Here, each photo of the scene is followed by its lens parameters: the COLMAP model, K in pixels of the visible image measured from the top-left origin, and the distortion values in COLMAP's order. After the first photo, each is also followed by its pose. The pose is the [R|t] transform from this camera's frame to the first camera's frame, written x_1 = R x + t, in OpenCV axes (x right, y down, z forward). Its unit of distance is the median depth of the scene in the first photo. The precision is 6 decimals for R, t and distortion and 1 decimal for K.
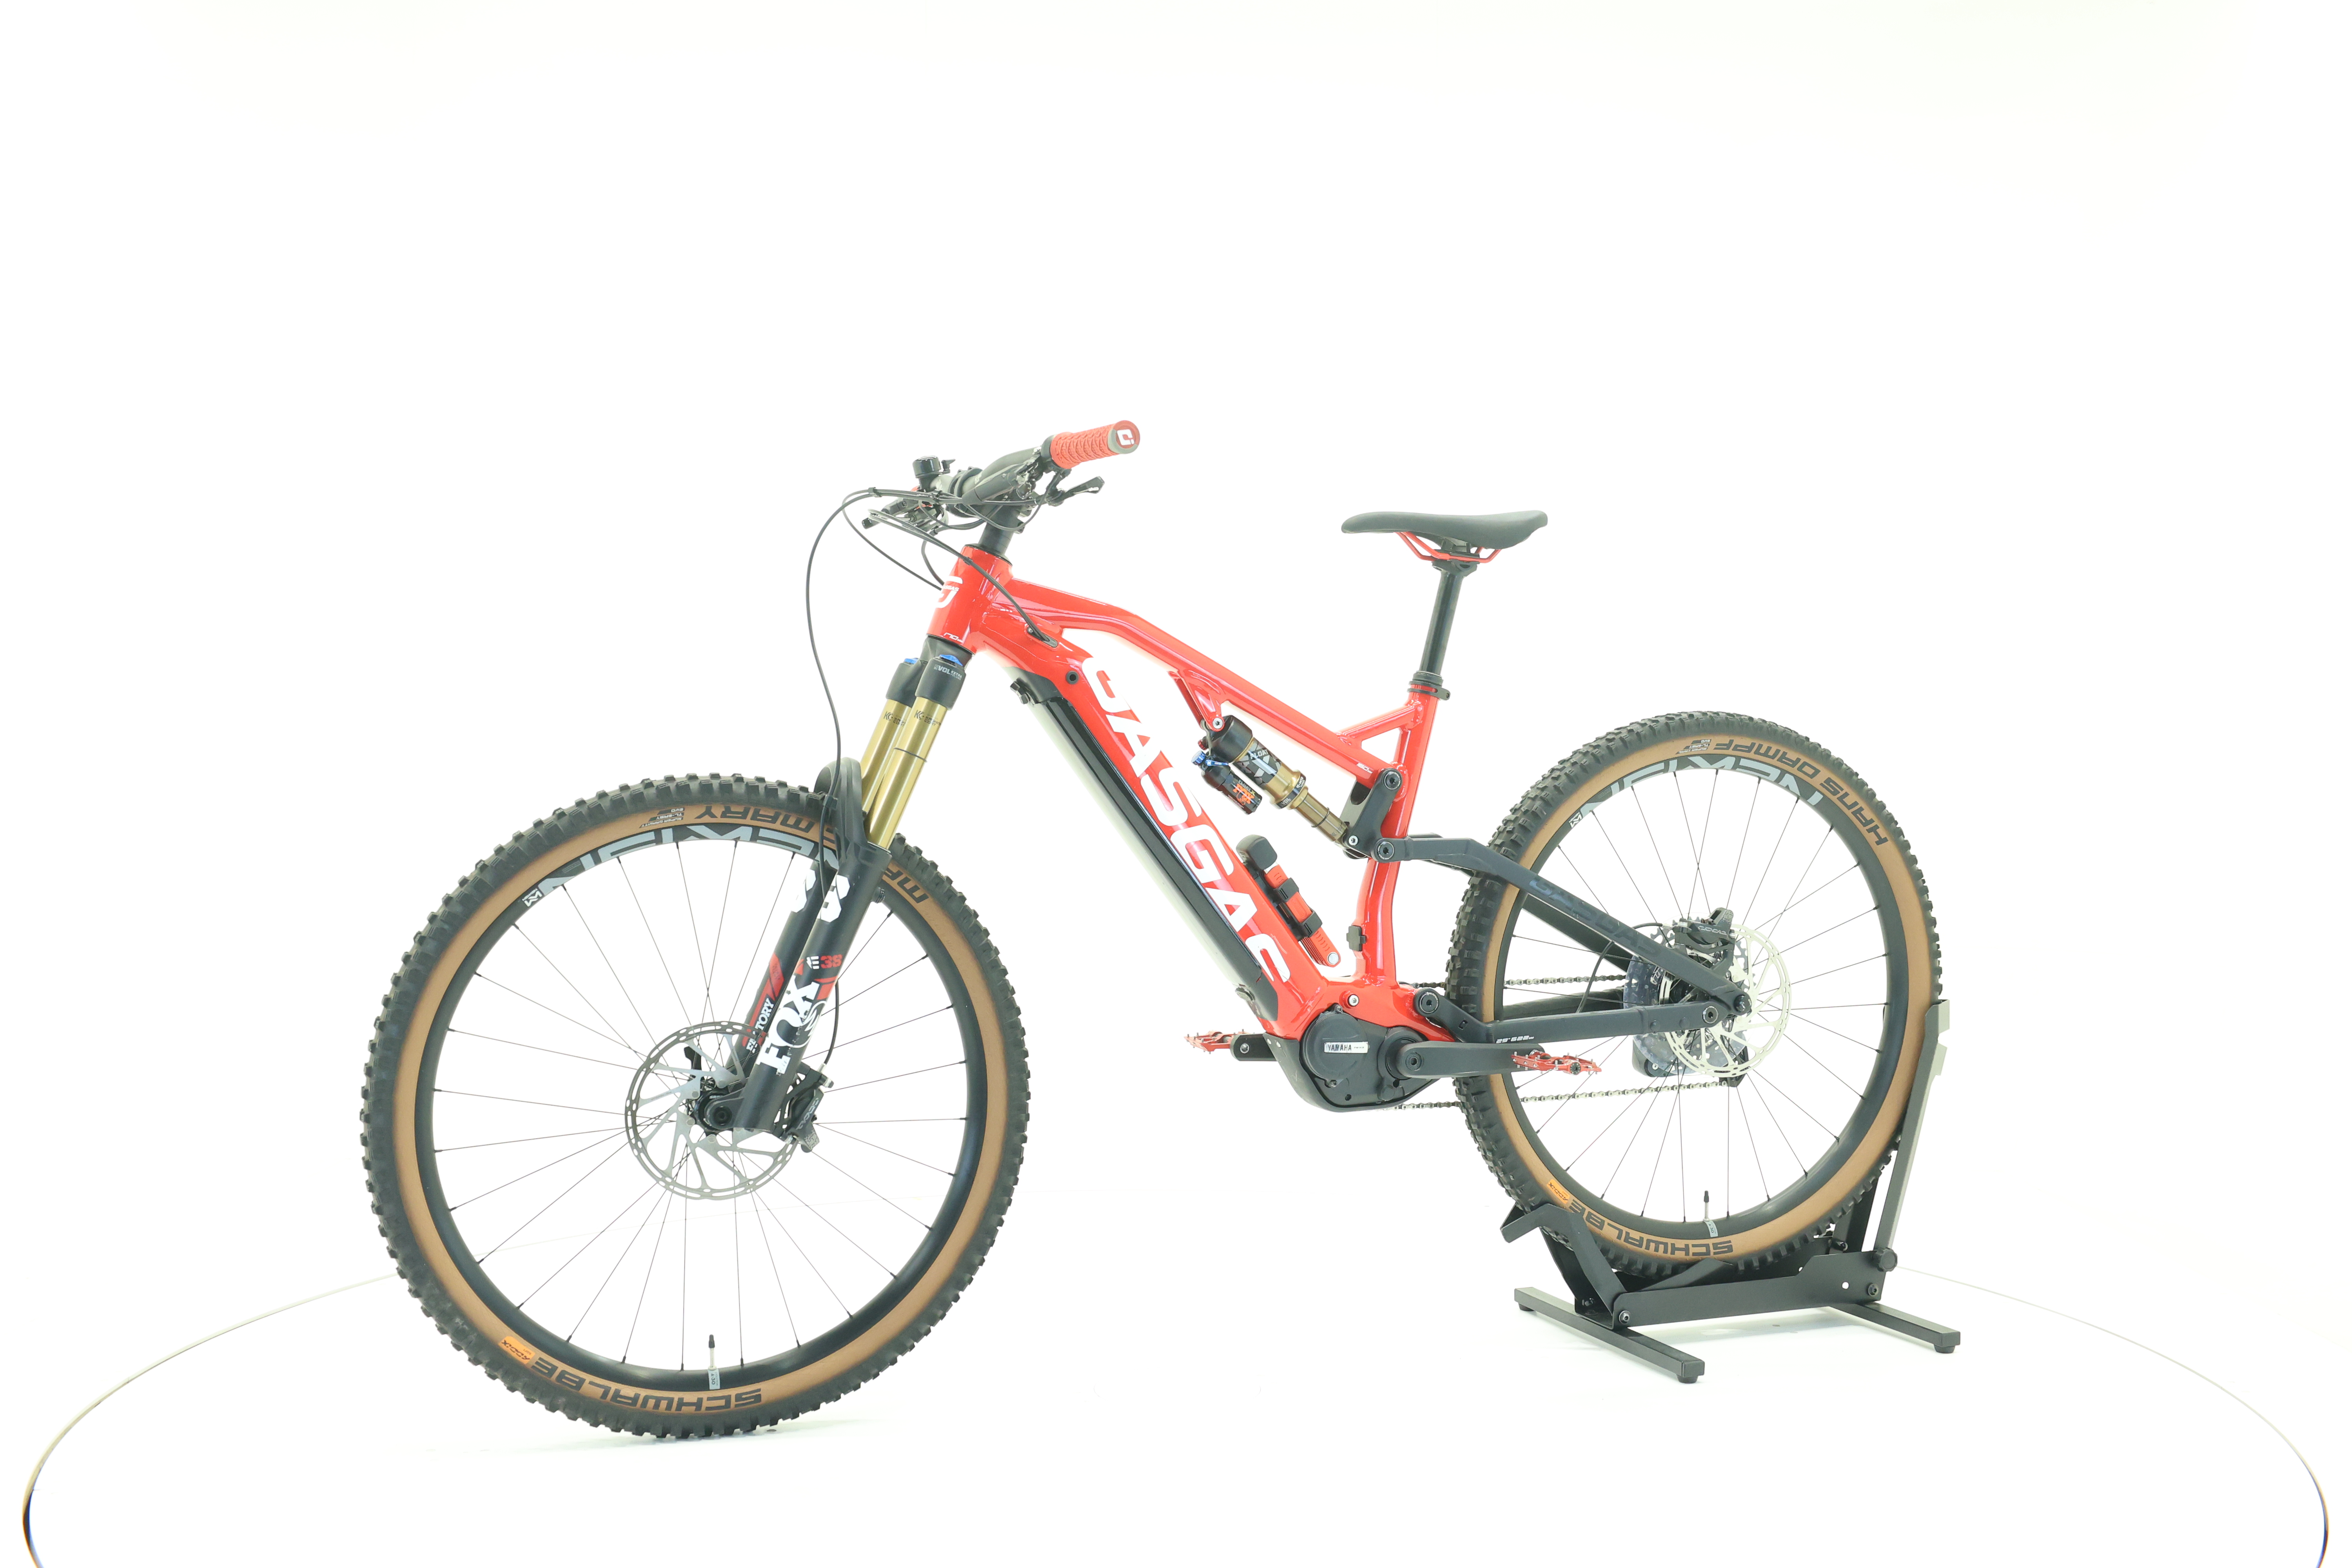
lens RADIAL K [[2474.4, 0, 1177.3], [0, 2474.4, 777.8], [0, 0, 1]] dist [-0.002878, 0.000000]
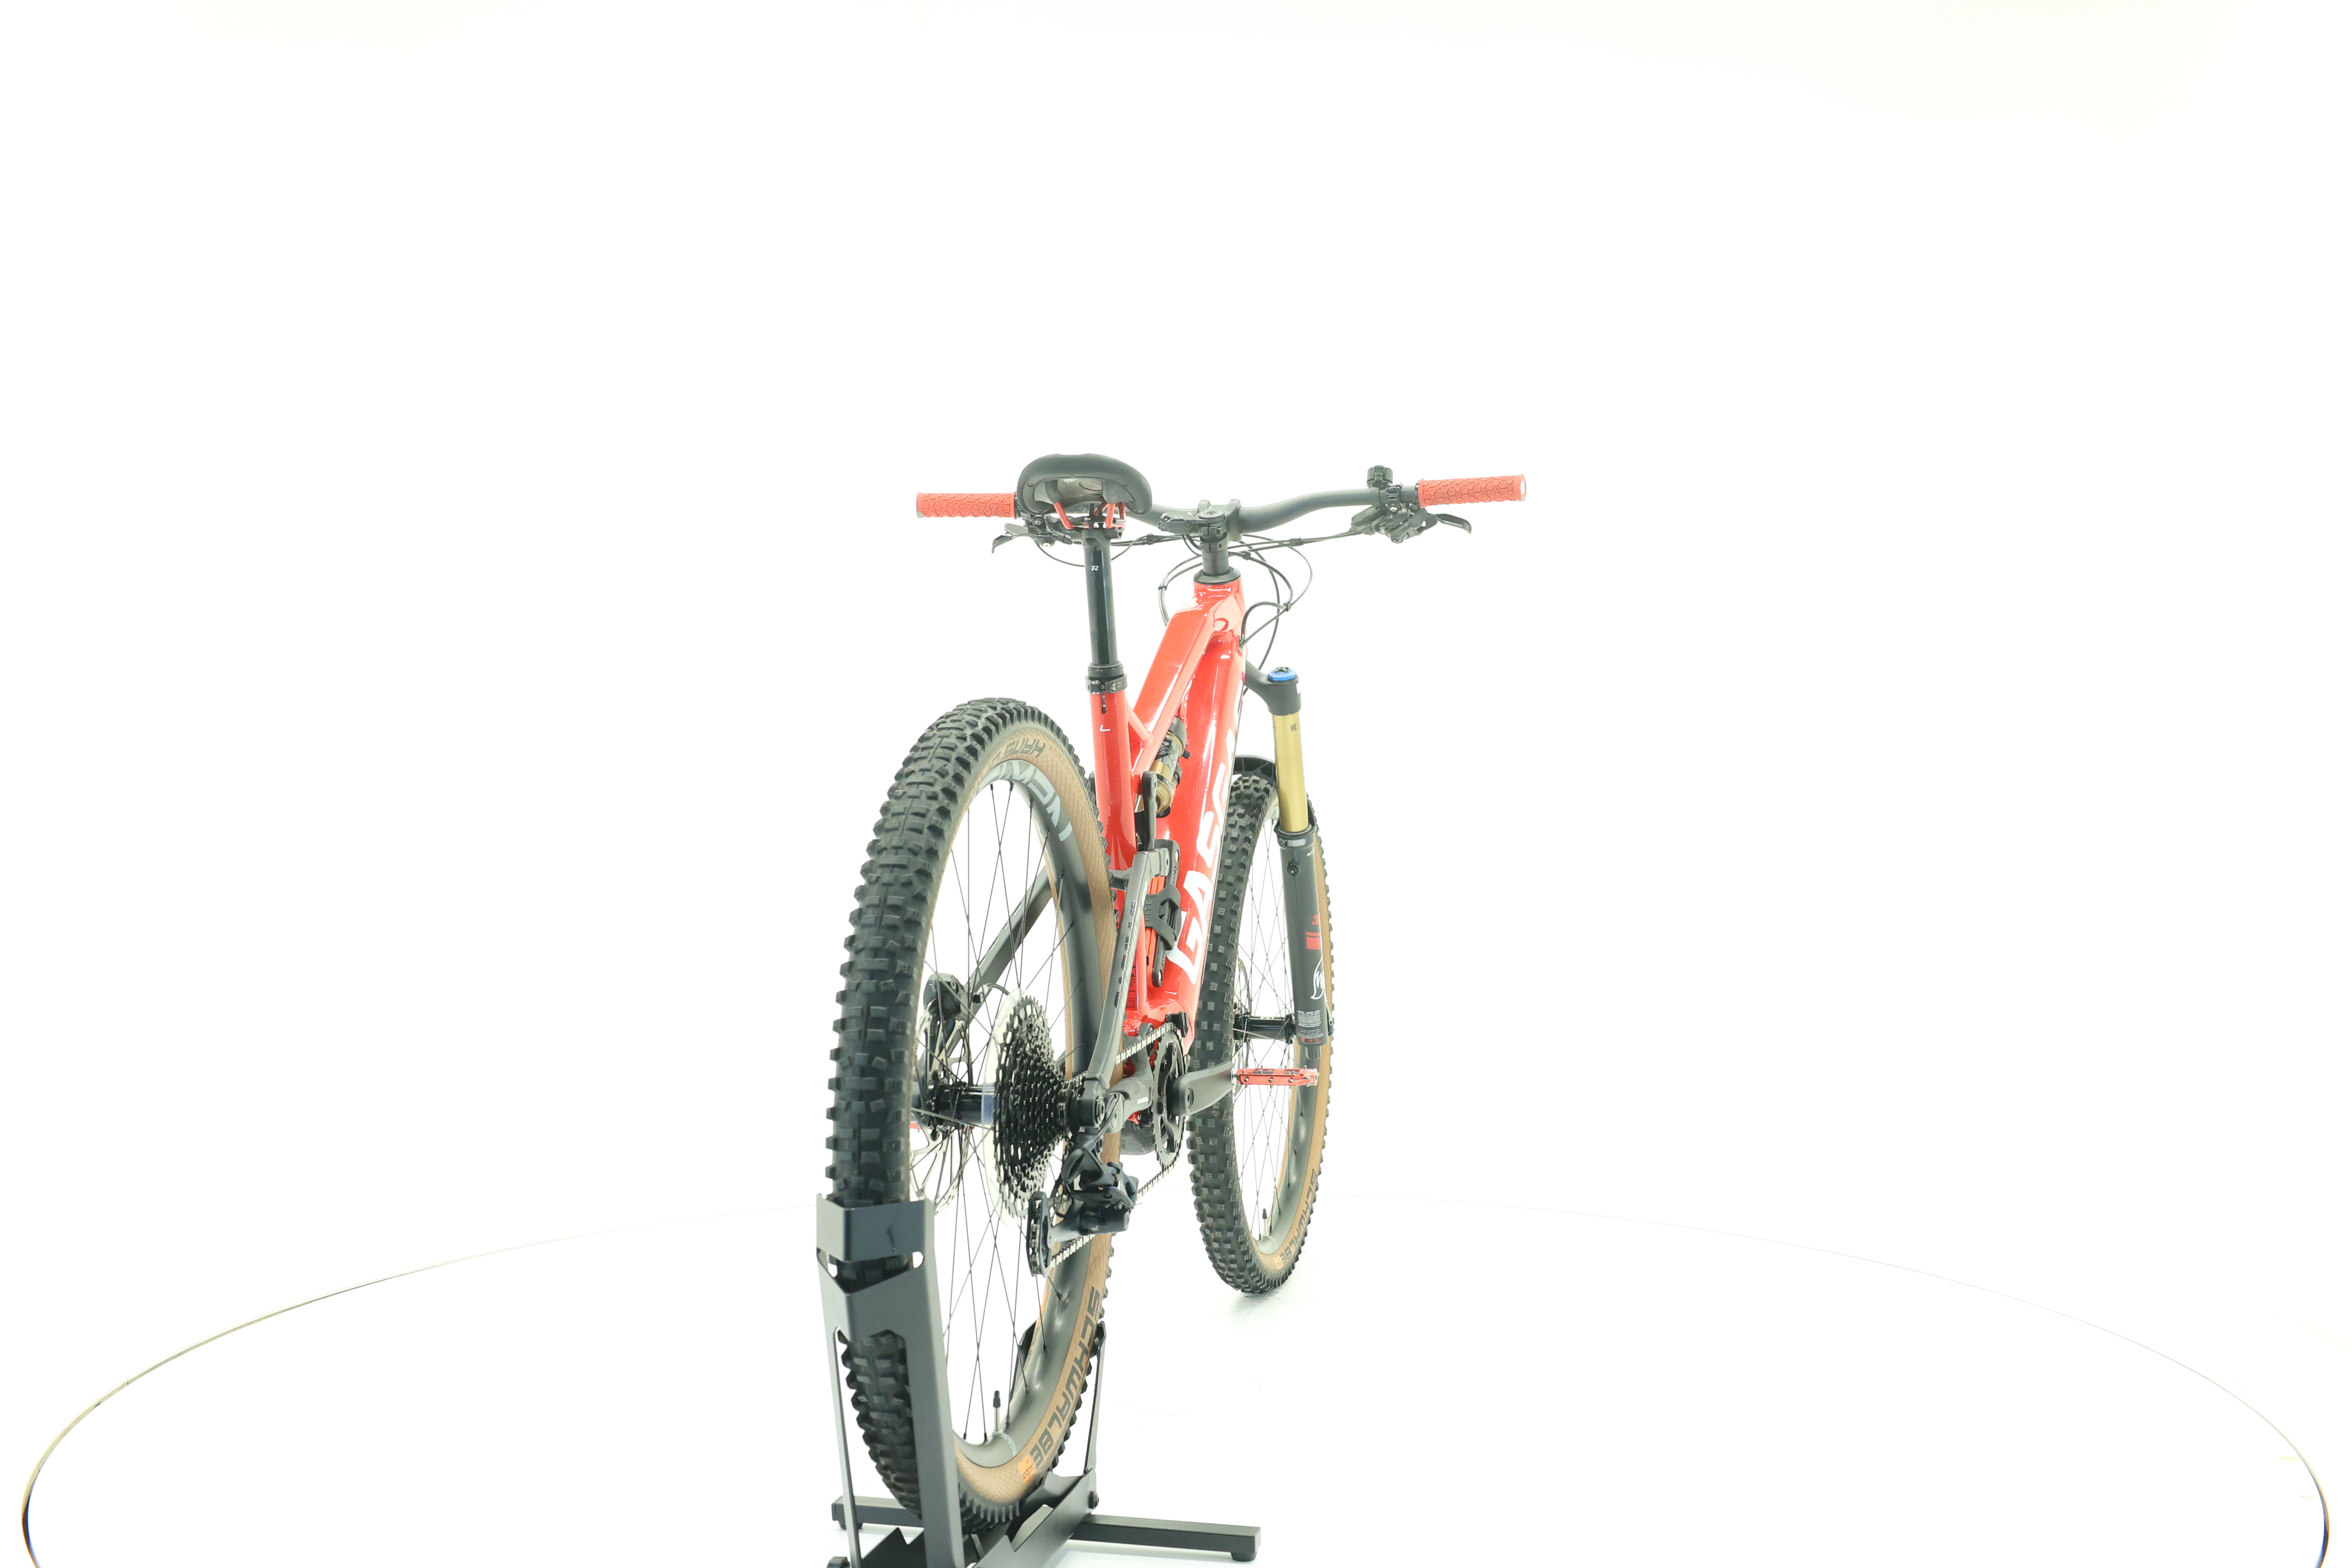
lens RADIAL K [[2474.4, 0, 1182.2], [0, 2474.4, 782.6], [0, 0, 1]] dist [-0.002878, 0.000000]
pose [[-0.563729, 0.010898, -0.825888, 0.811742], [-0.019209, 0.999470, 0.026299, -0.023968], [0.825737, 0.030690, -0.563220, 1.535585]]
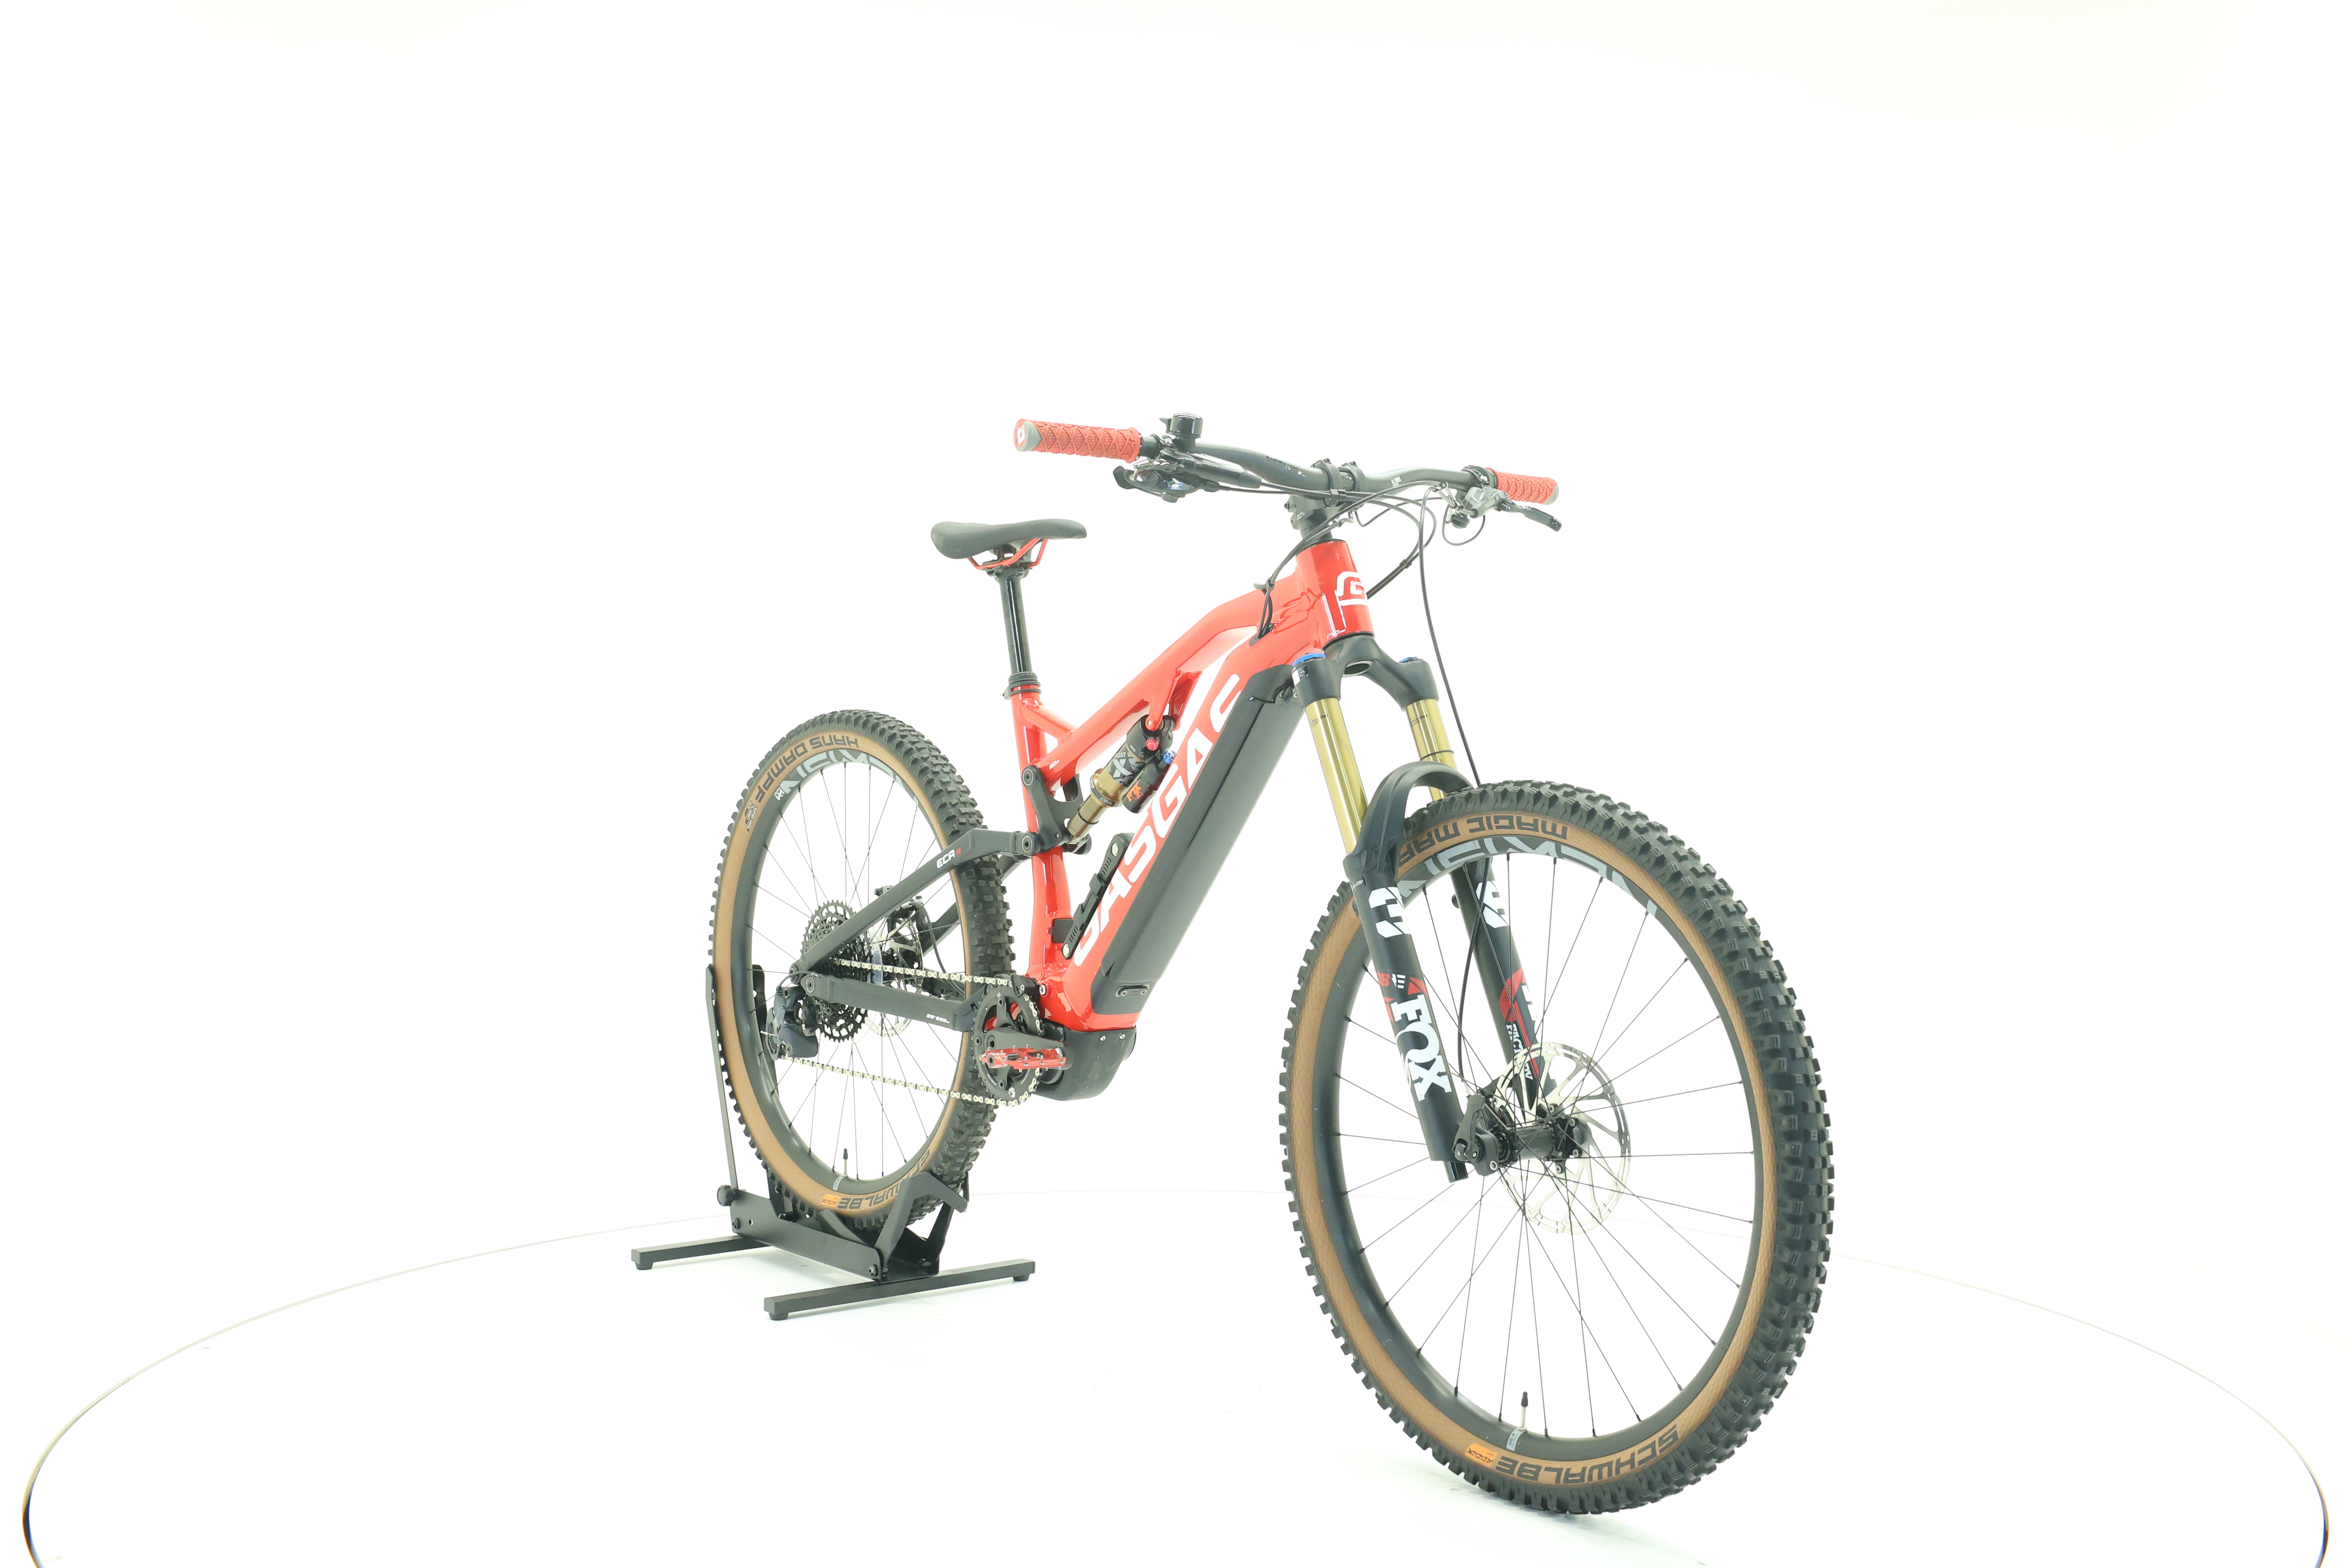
lens RADIAL K [[2474.4, 0, 1176.3], [0, 2474.4, 783.4], [0, 0, 1]] dist [-0.002878, 0.000000]
pose [[-0.307119, -0.025237, 0.951336, -0.931983], [0.012116, 0.999464, 0.030425, -0.027665], [-0.951594, 0.020870, -0.306649, 1.283193]]
